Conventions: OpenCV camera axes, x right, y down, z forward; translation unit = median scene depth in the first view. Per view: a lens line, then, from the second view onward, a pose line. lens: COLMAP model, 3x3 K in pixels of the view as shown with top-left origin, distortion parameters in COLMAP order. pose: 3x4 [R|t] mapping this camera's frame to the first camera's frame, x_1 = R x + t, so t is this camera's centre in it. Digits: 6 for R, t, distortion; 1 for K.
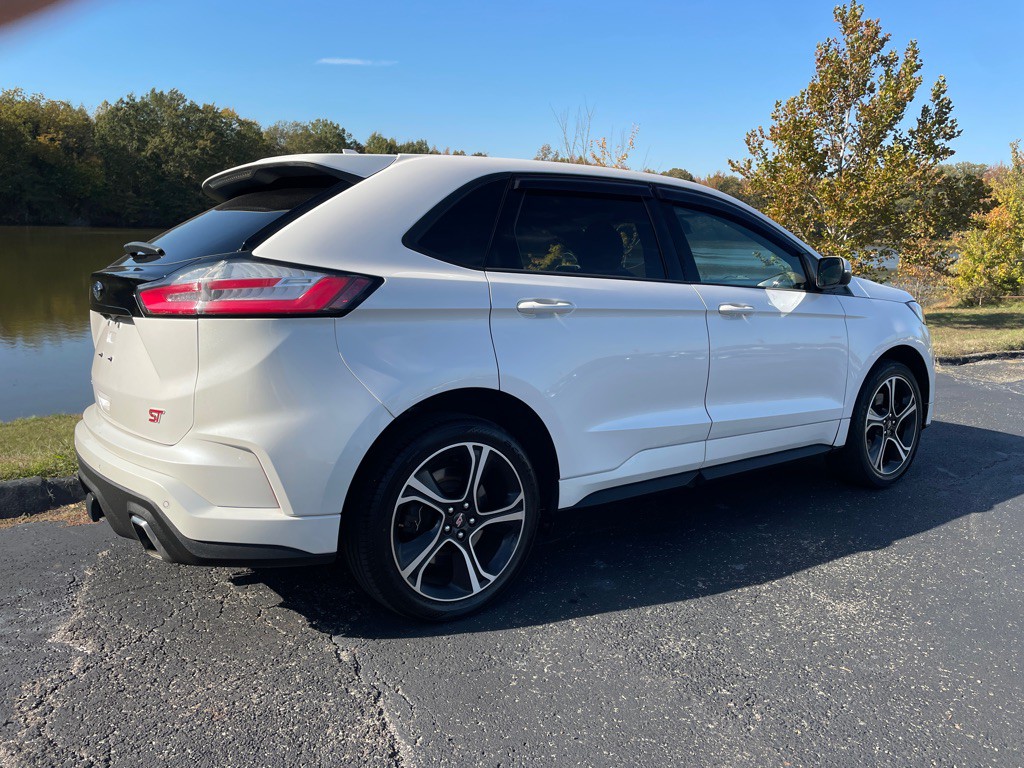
lens RADIAL K [[762.8, 0, 511.1], [0, 762.8, 378.8], [0, 0, 1]] dist [0.075725, -0.091860]
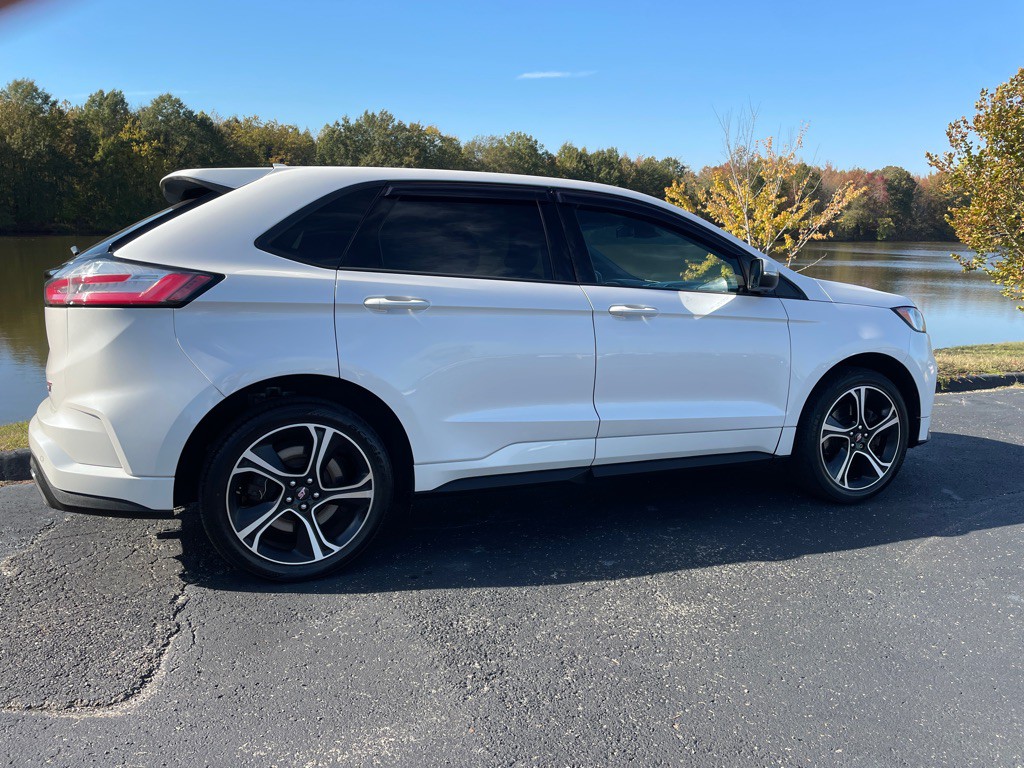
lens RADIAL K [[762.8, 0, 514.3], [0, 762.8, 378.4], [0, 0, 1]] dist [0.075725, -0.091860]
pose [[0.971518, 0.033369, -0.234604, 0.417703], [-0.035618, 0.999351, -0.005357, 0.010868], [0.234273, 0.013561, 0.972076, -0.015226]]
